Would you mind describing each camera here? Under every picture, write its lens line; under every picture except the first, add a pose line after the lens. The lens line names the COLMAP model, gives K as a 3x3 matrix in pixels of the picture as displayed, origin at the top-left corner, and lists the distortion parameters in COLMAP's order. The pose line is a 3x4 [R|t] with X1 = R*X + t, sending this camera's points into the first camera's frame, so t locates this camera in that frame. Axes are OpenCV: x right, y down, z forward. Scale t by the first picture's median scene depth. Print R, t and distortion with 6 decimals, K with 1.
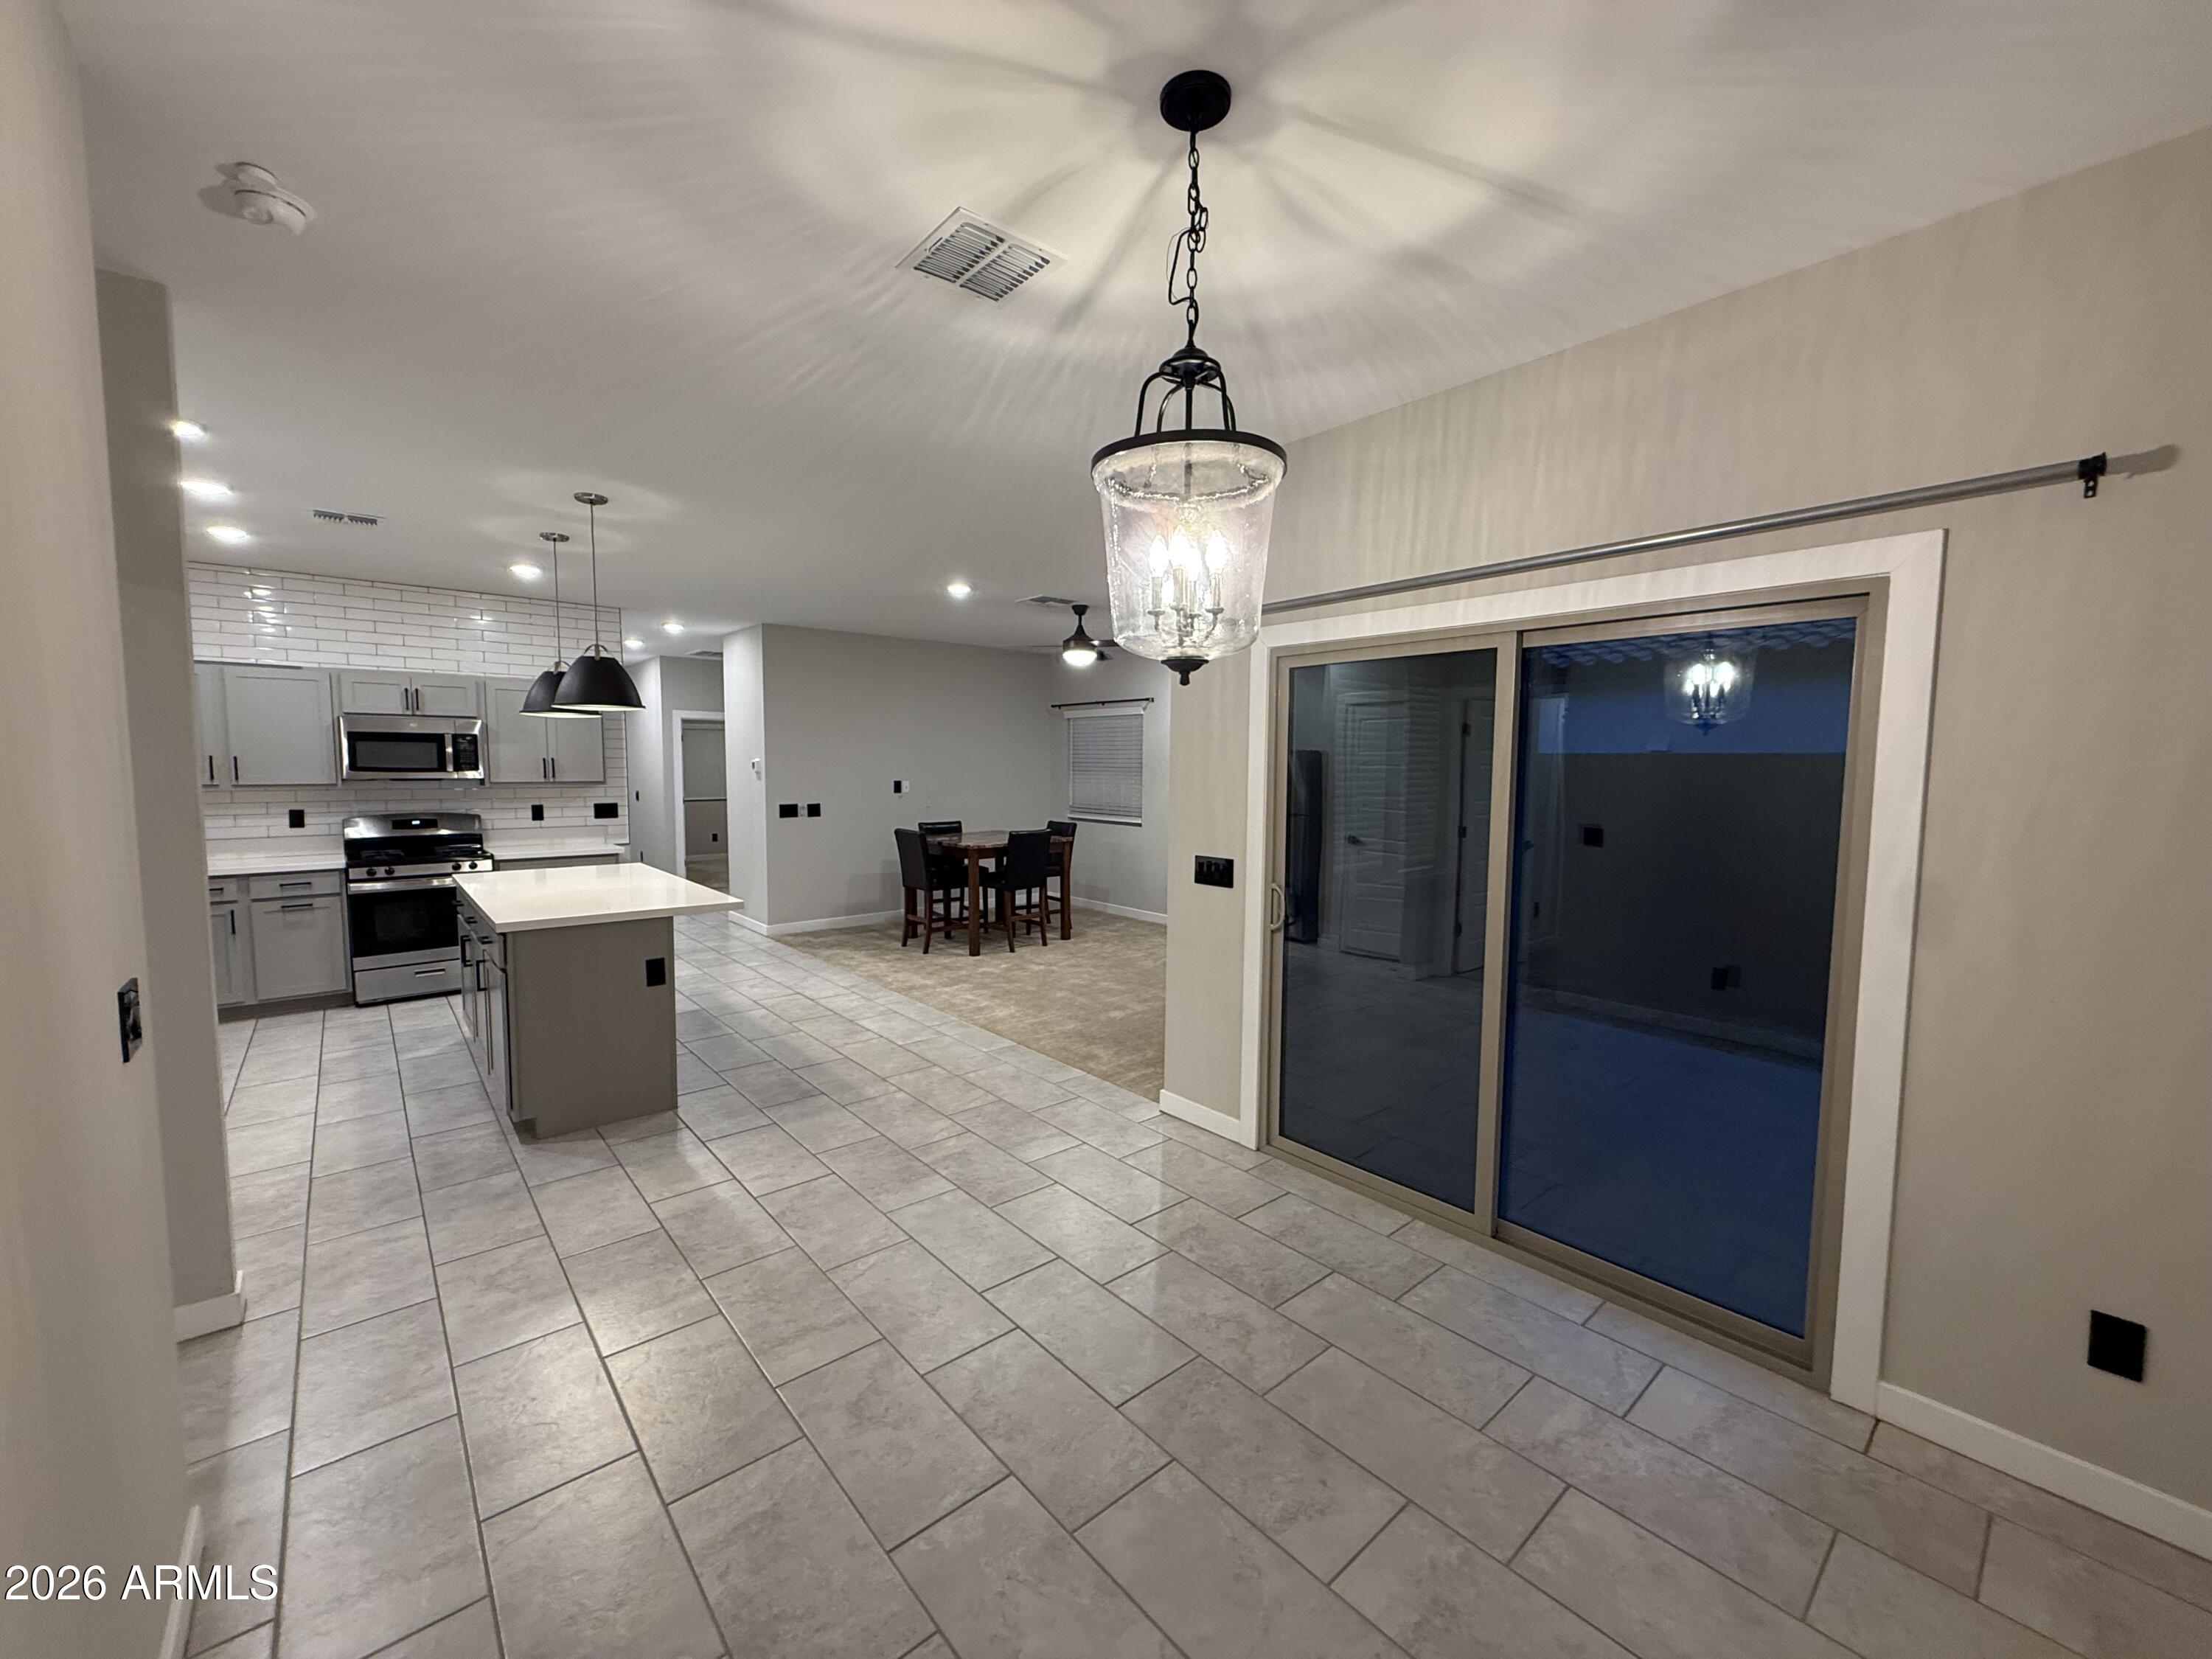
lens RADIAL K [[877.4, 0, 1096.6], [0, 877.4, 833.2], [0, 0, 1]] dist [0.001292, 0.000076]
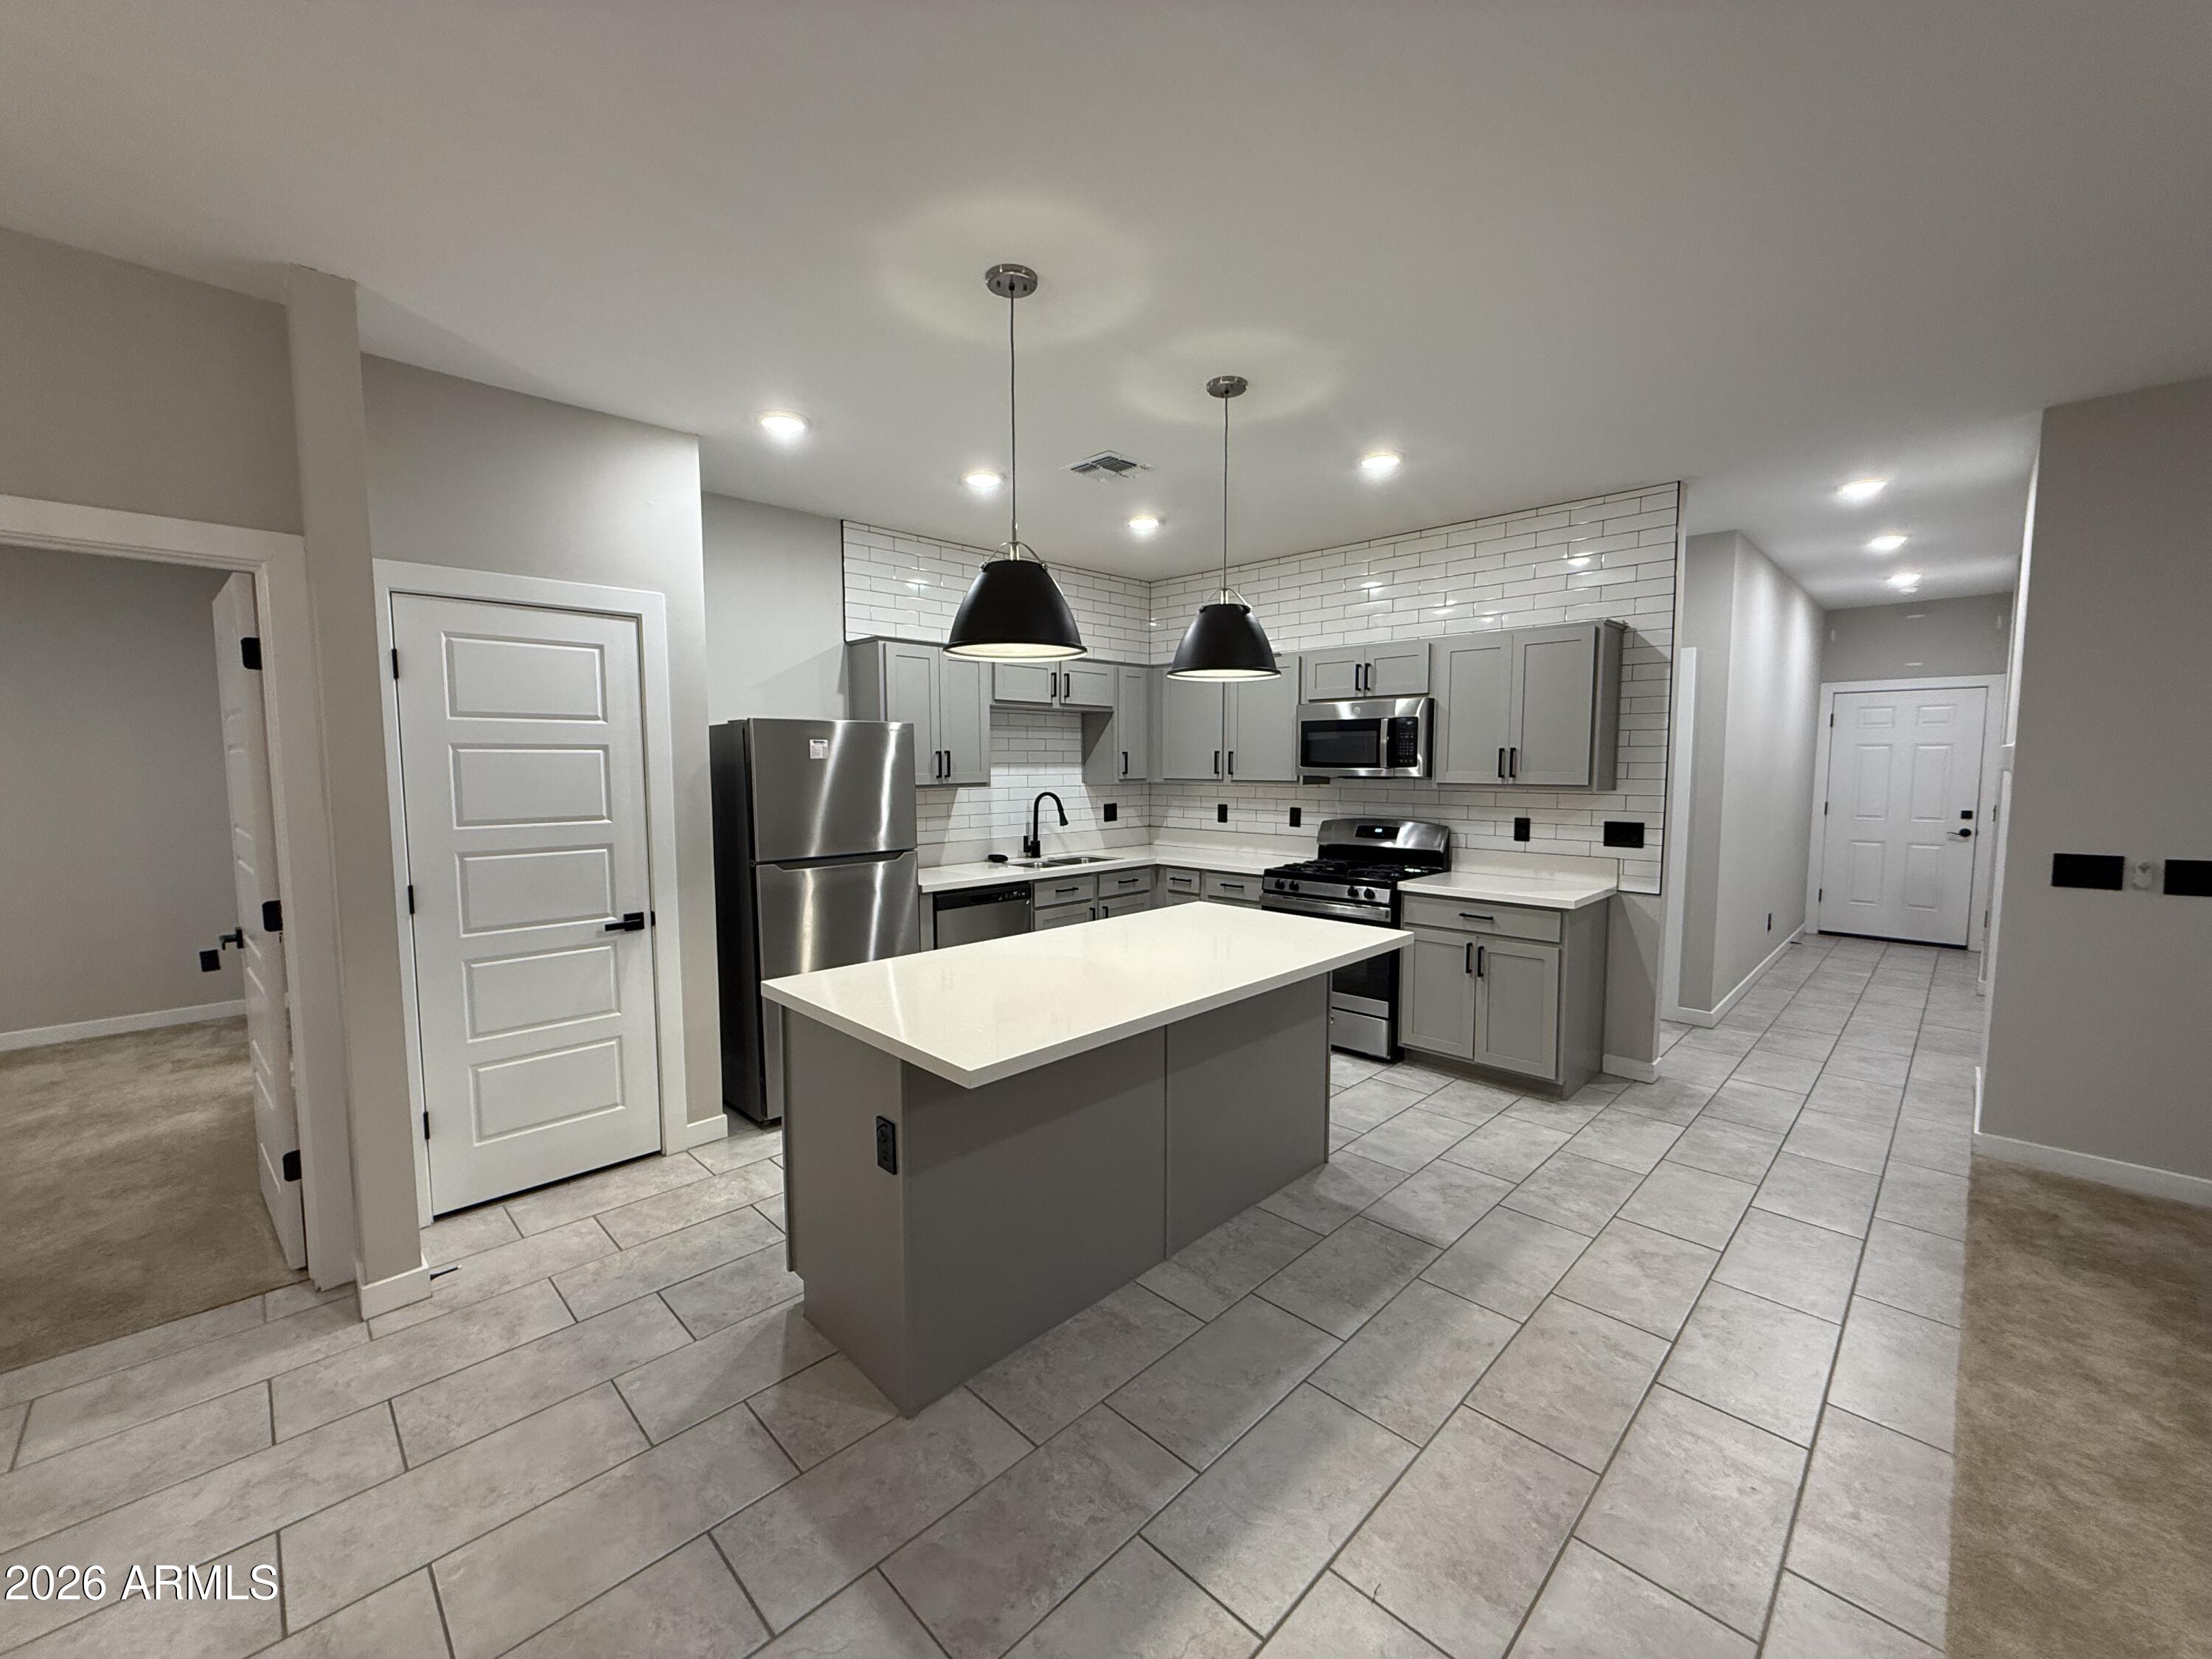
lens RADIAL K [[877.4, 0, 1096.6], [0, 877.4, 833.2], [0, 0, 1]] dist [0.001292, 0.000076]
pose [[0.070487, 0.077215, -0.994520, 0.011934], [-0.075228, 0.994572, 0.071887, -0.051366], [0.994672, 0.069749, 0.075913, 0.722611]]
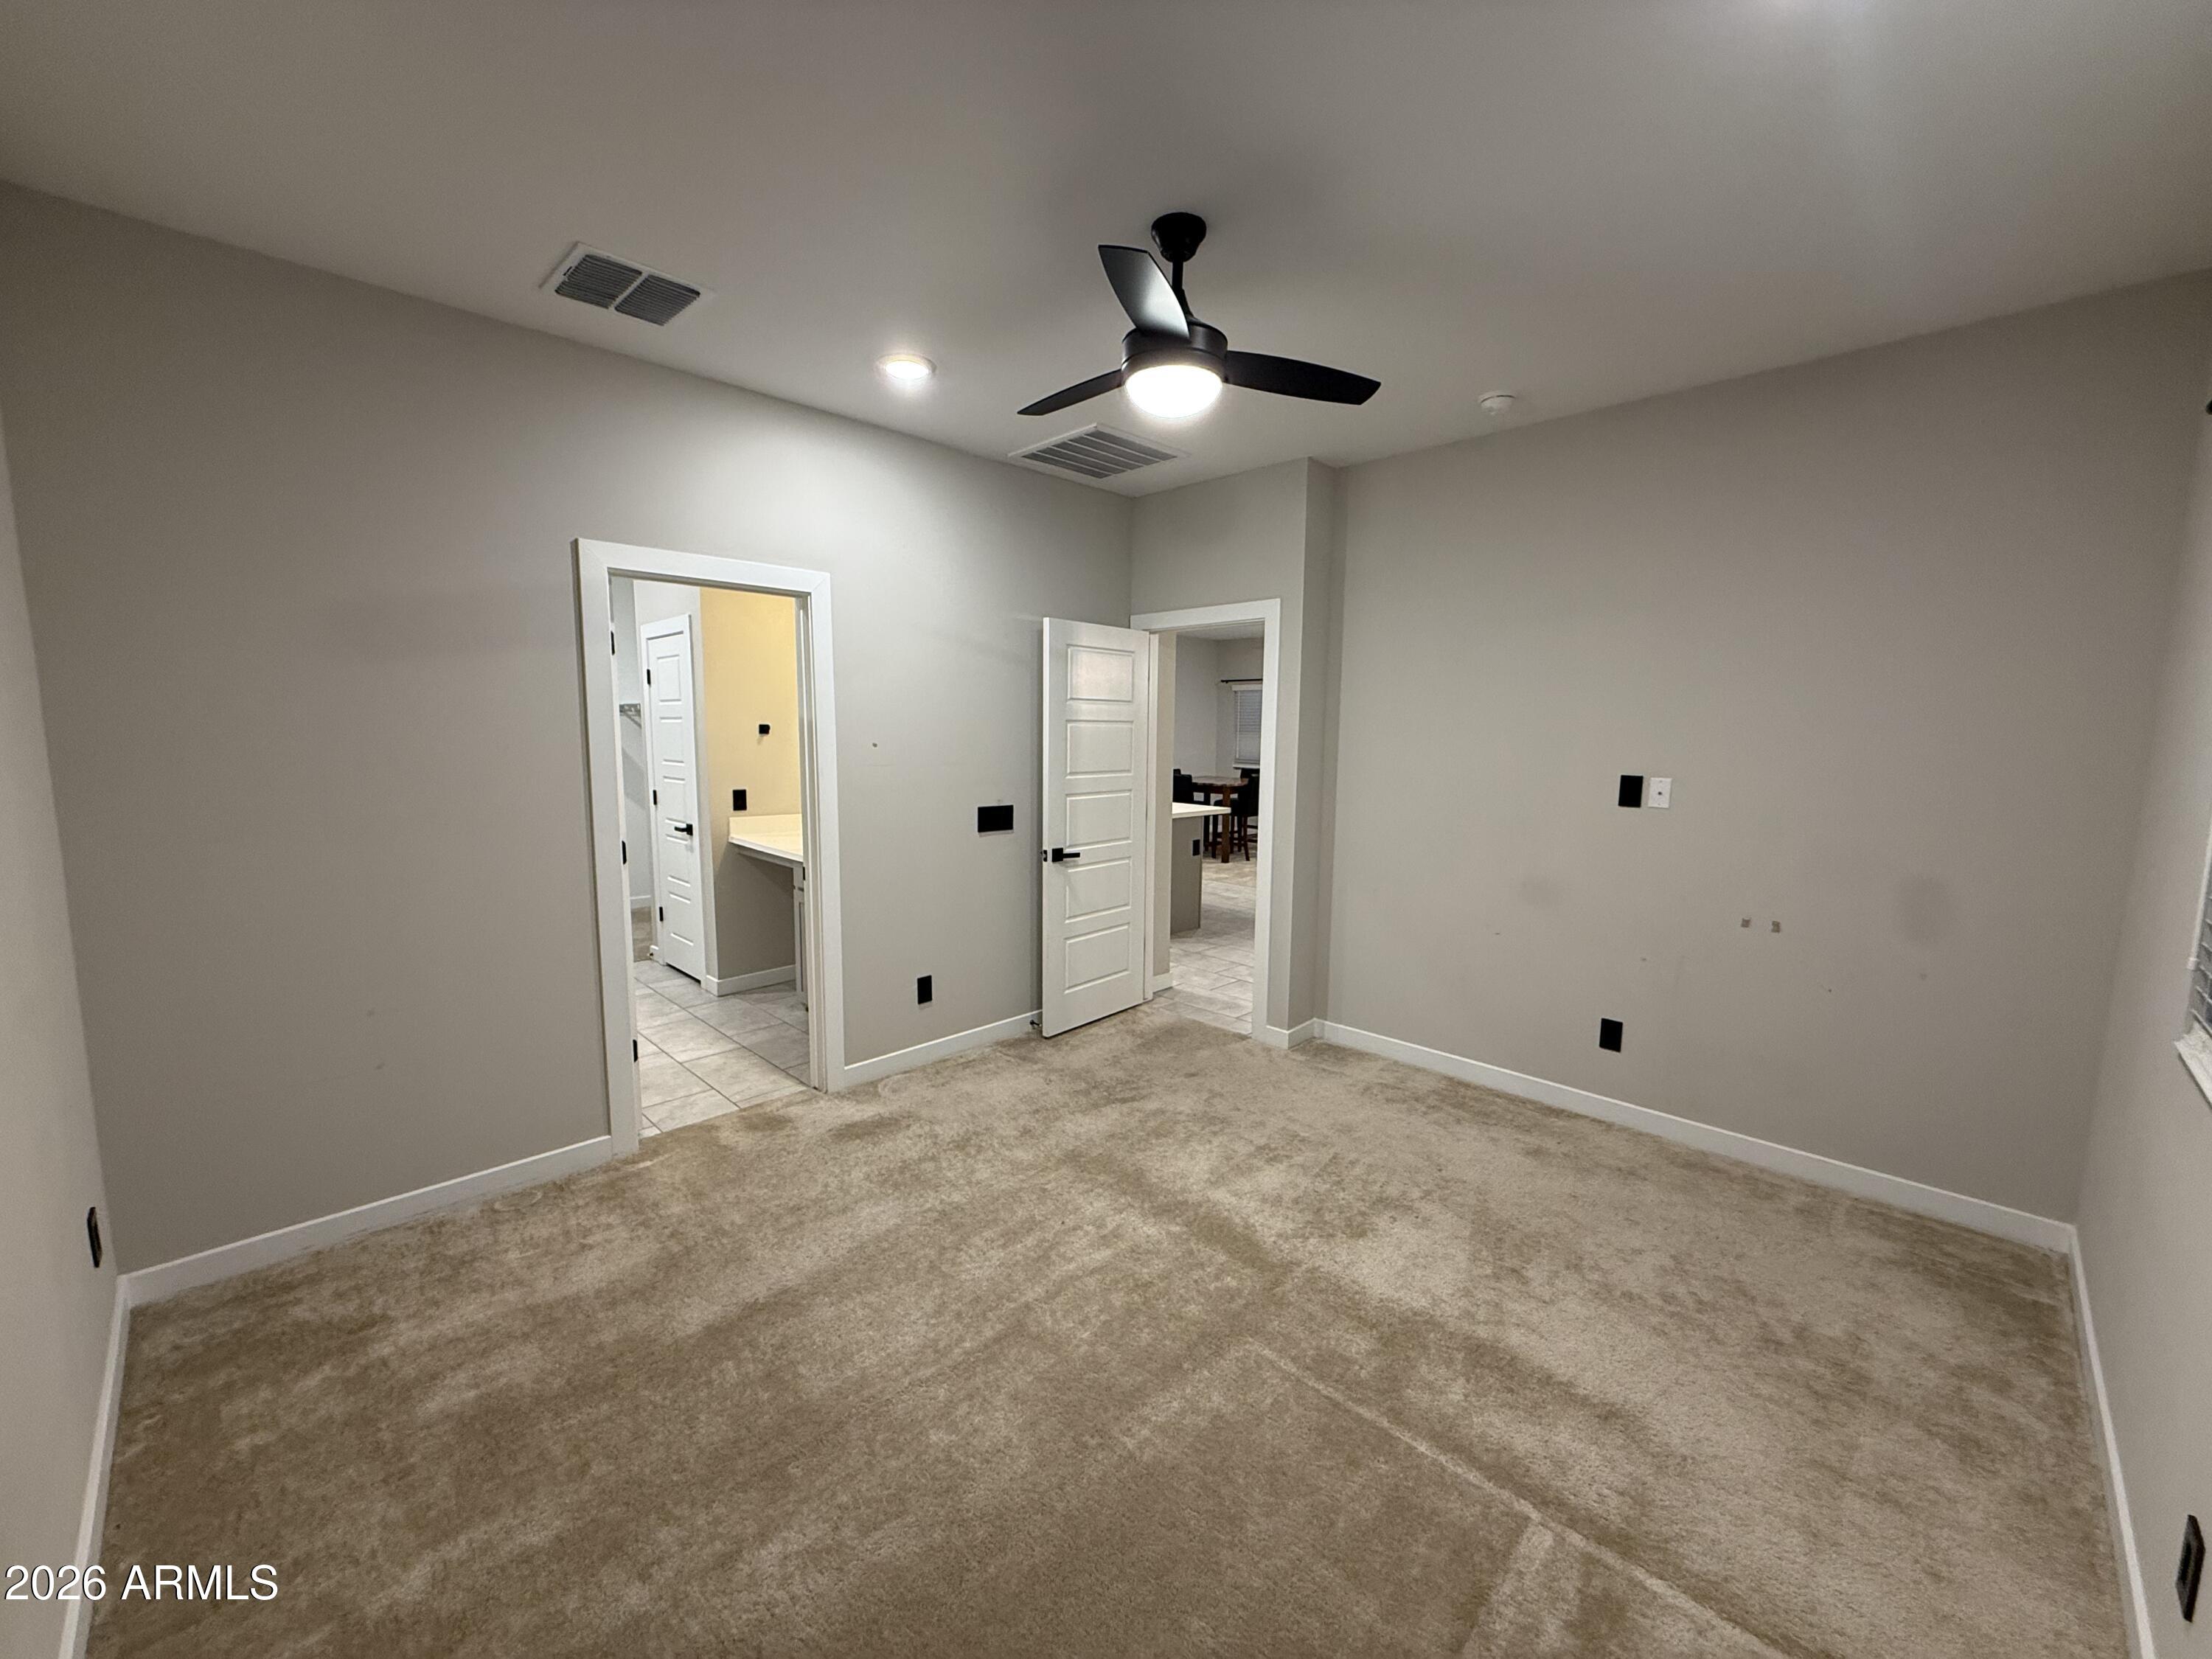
lens RADIAL K [[877.4, 0, 1096.6], [0, 877.4, 833.2], [0, 0, 1]] dist [0.001292, 0.000076]
pose [[0.996642, -0.006169, 0.081645, -0.564937], [0.002446, 0.998956, 0.045617, 0.034212], [-0.081841, -0.045264, 0.995617, -0.474454]]
